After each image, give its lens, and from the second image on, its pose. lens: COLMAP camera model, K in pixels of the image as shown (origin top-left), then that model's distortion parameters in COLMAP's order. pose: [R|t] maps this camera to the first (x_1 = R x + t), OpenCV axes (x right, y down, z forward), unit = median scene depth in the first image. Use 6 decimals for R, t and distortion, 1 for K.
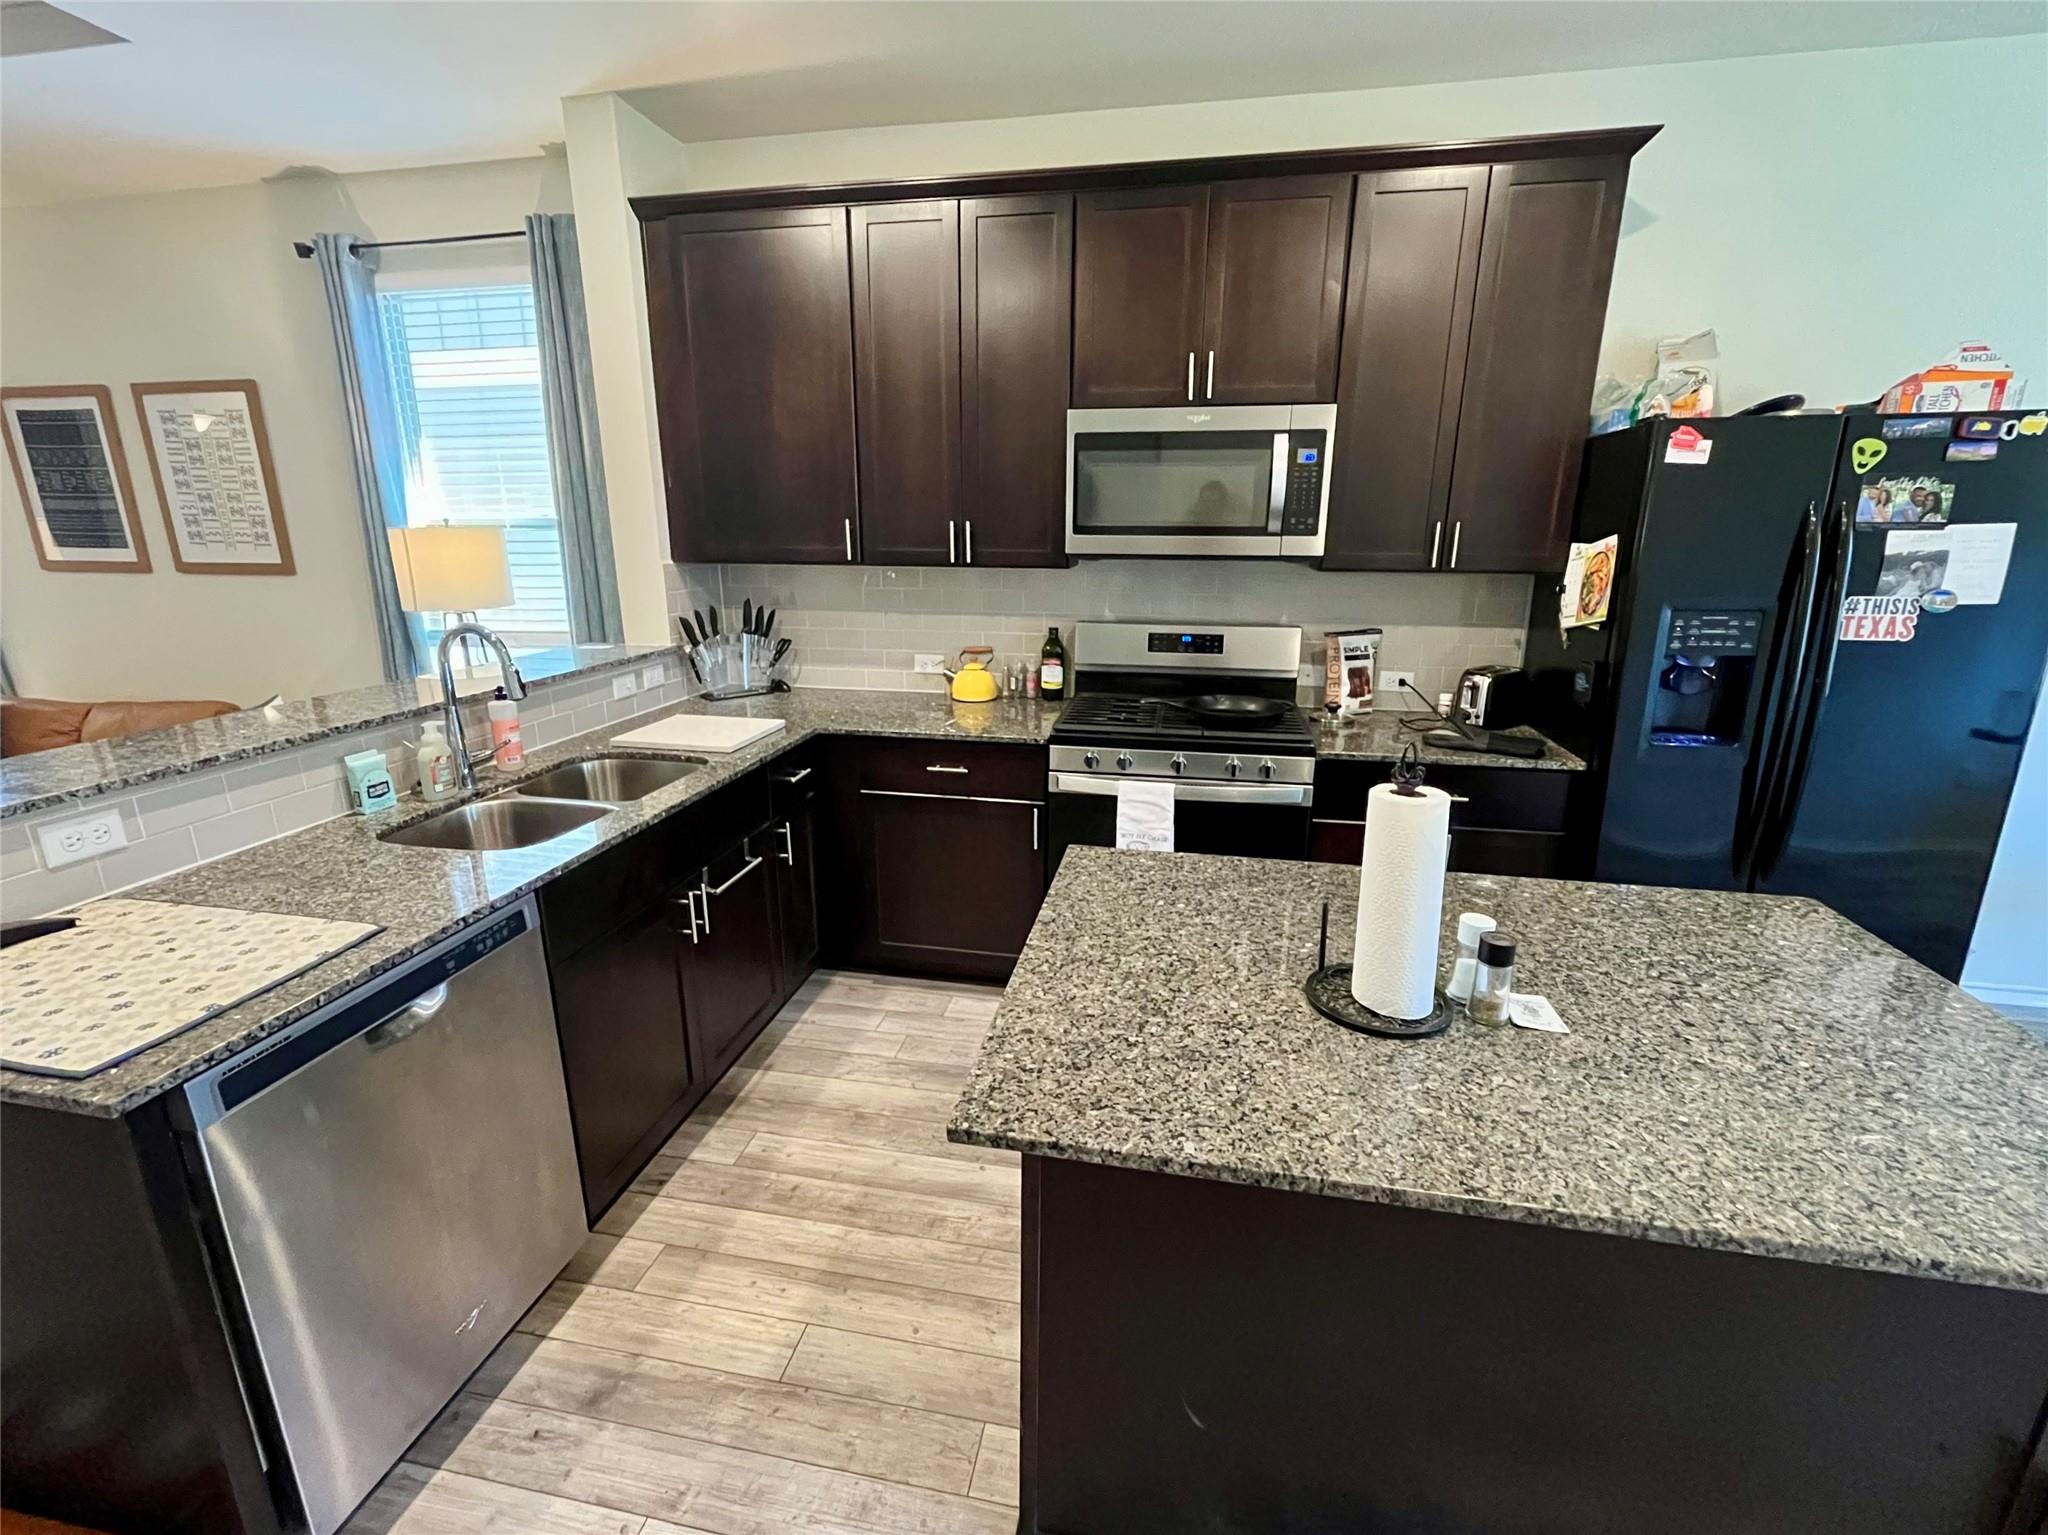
lens RADIAL K [[901.6, 0, 1019.1], [0, 901.6, 766.0], [0, 0, 1]] dist [-0.003768, -0.000223]
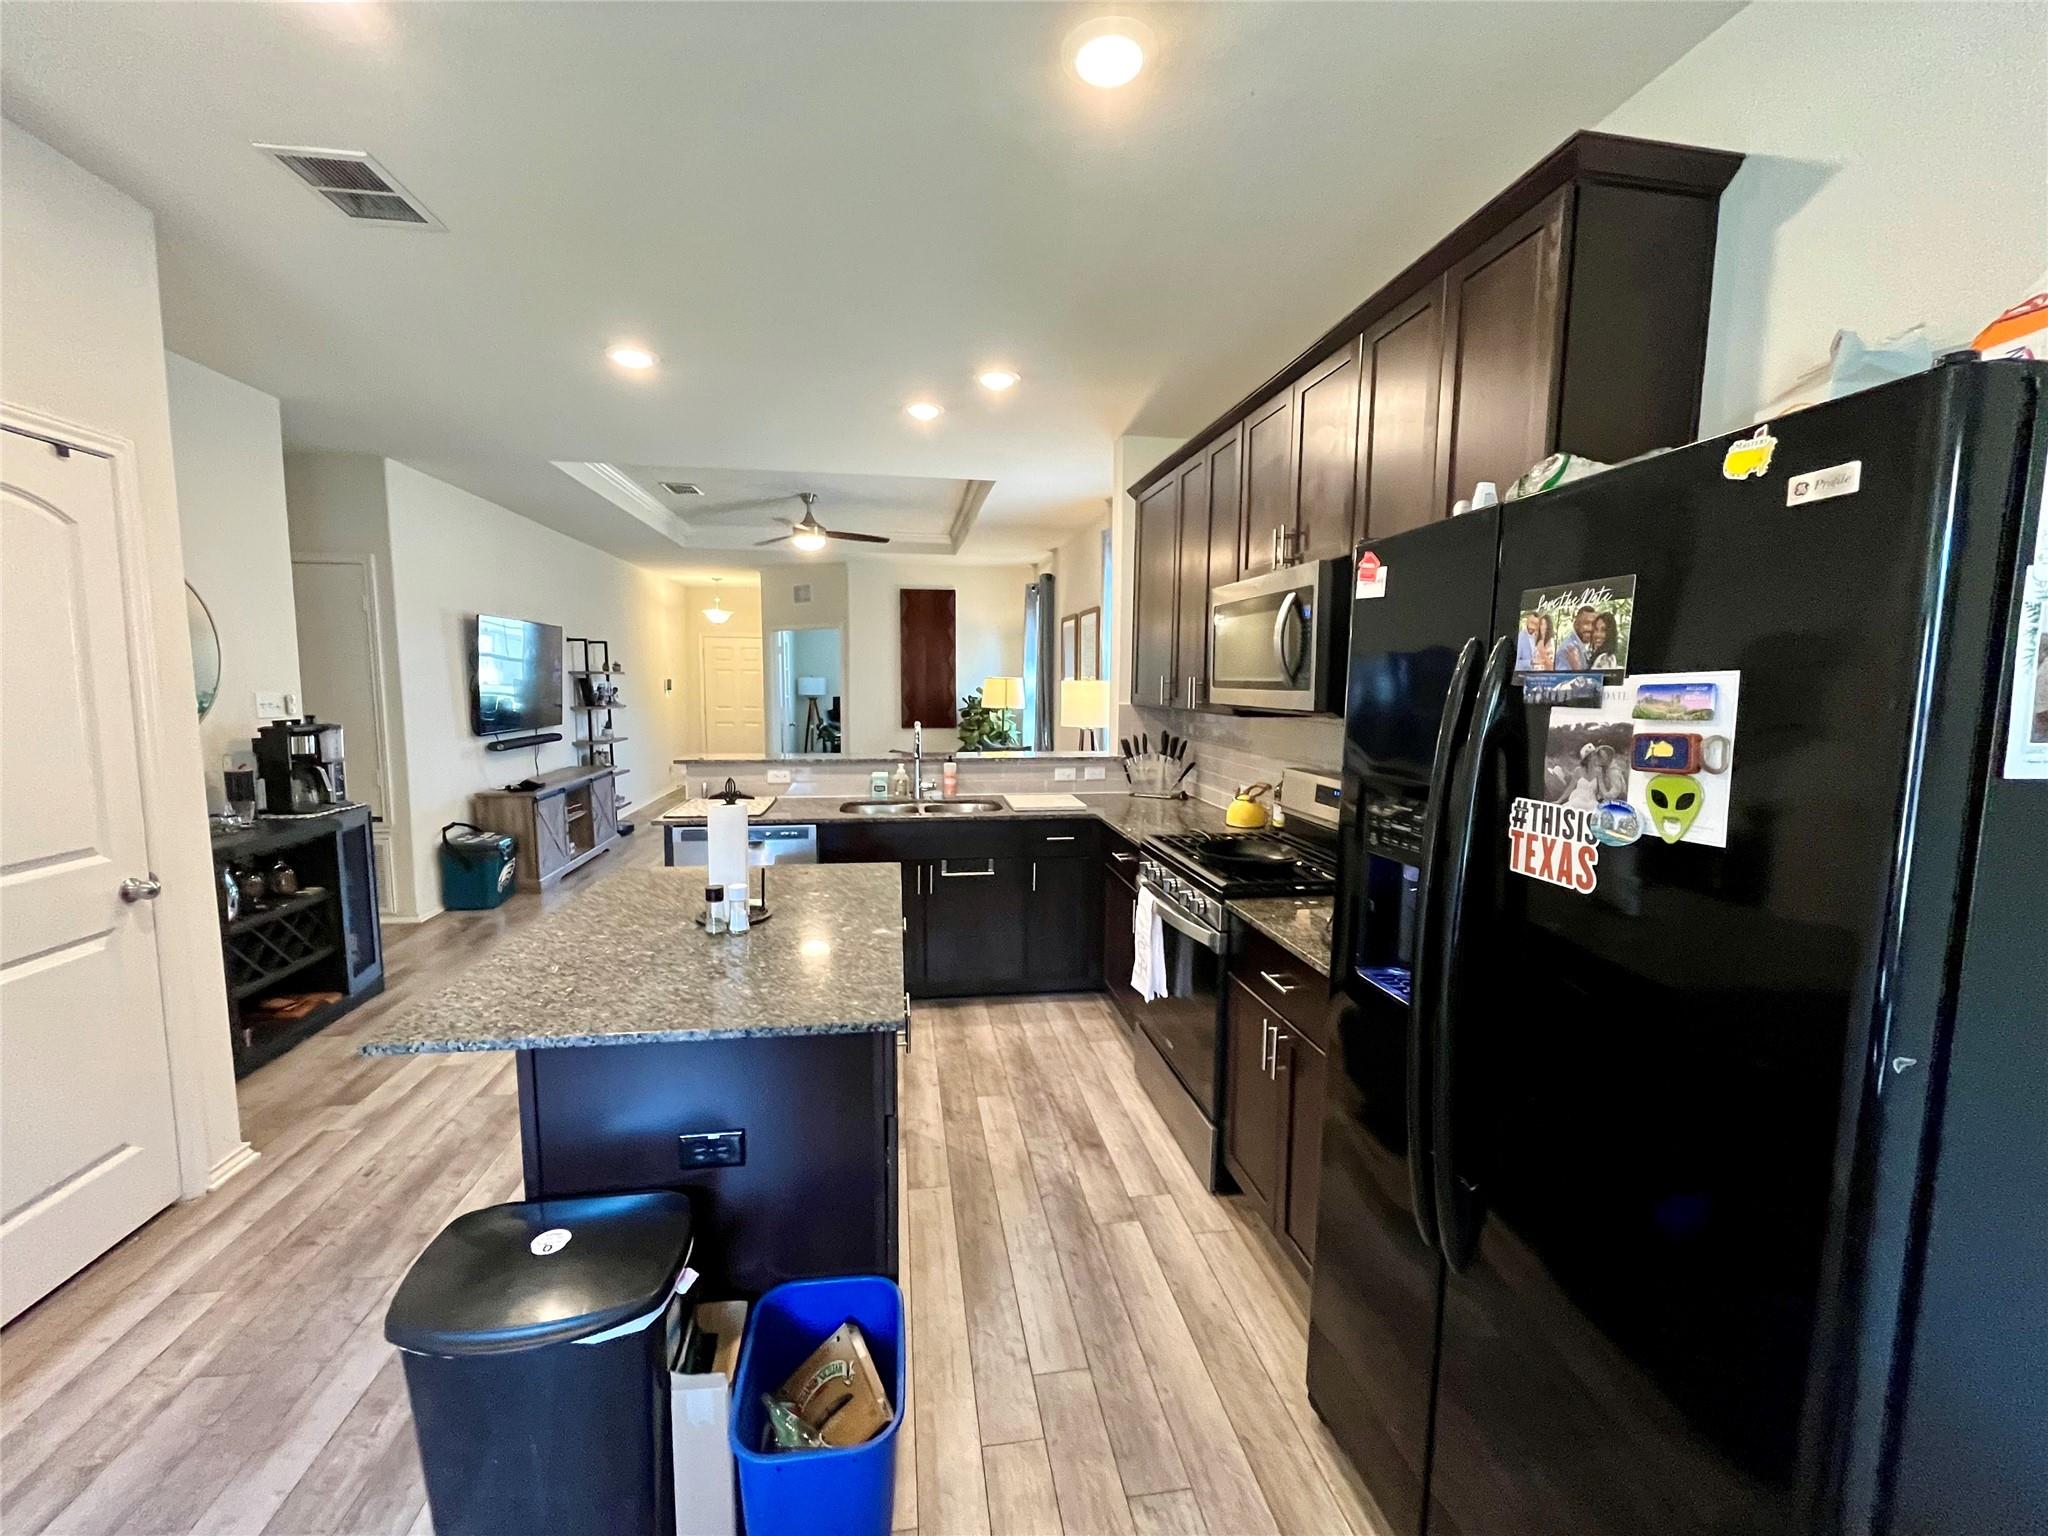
lens RADIAL K [[833.5, 0, 1020.4], [0, 833.5, 772.4], [0, 0, 1]] dist [-0.001815, 0.000588]
pose [[0.342758, 0.106265, -0.933394, 1.063062], [-0.254147, 0.967020, 0.016766, -0.106819], [0.904393, 0.231473, 0.358460, 0.418383]]
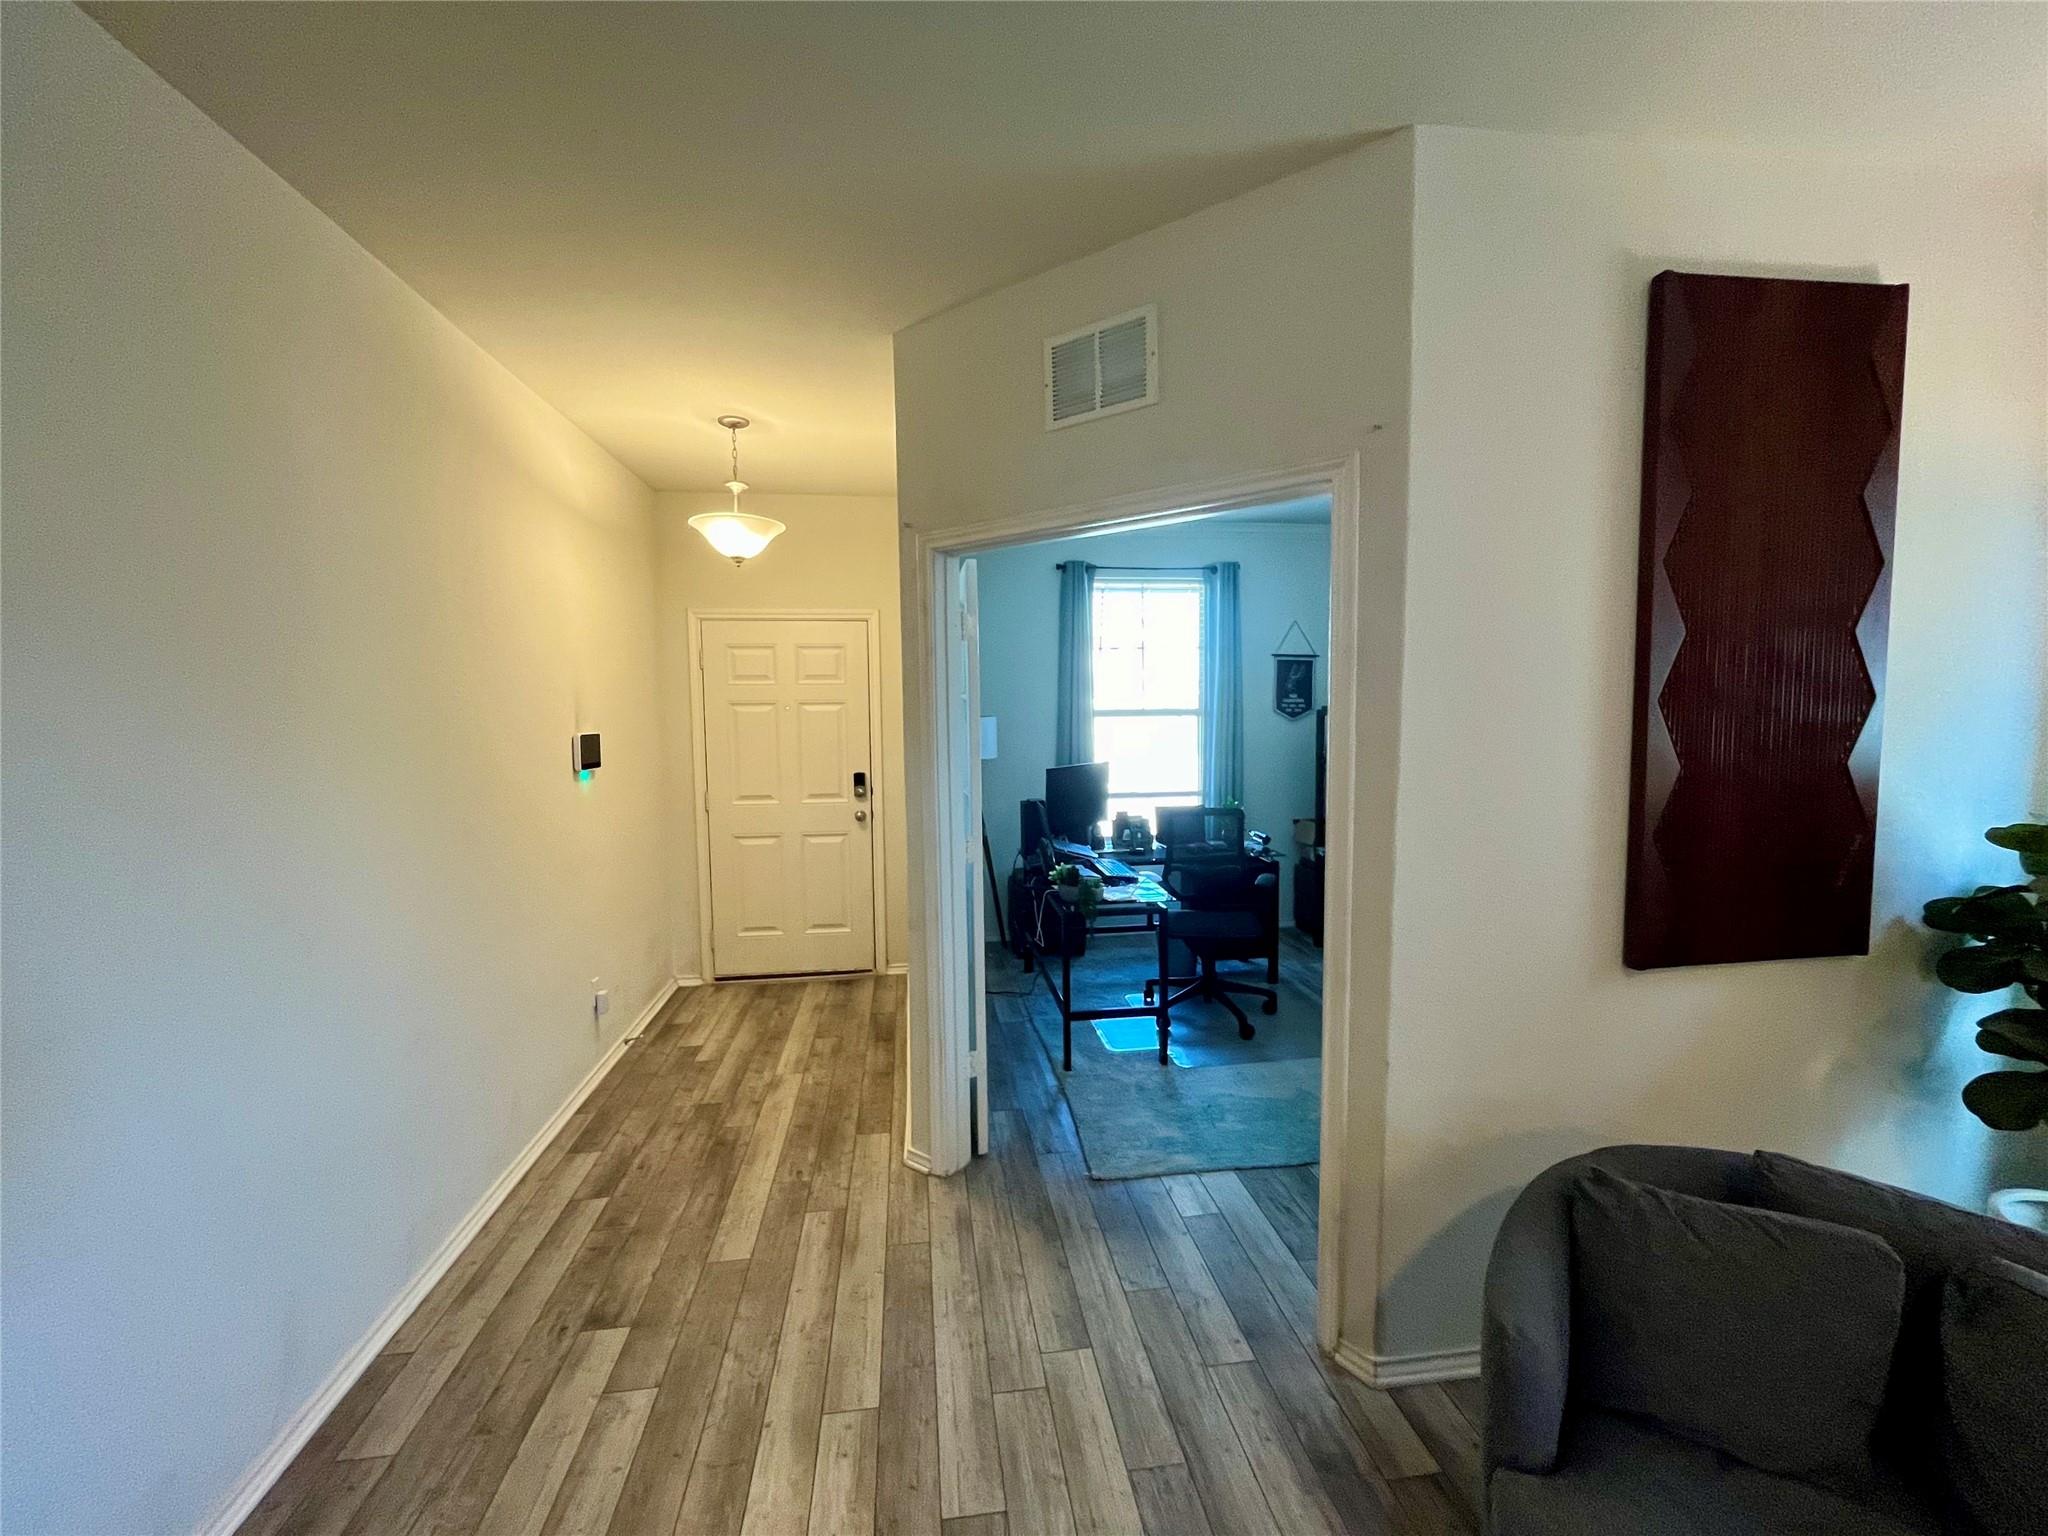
lens RADIAL K [[833.5, 0, 1012.7], [0, 833.5, 768.0], [0, 0, 1]] dist [-0.001815, 0.000588]
pose [[0.320619, 0.069903, -0.944625, -1.917200], [-0.234914, 0.971985, -0.007806, -0.140135], [0.917616, 0.224409, 0.328058, 0.414045]]
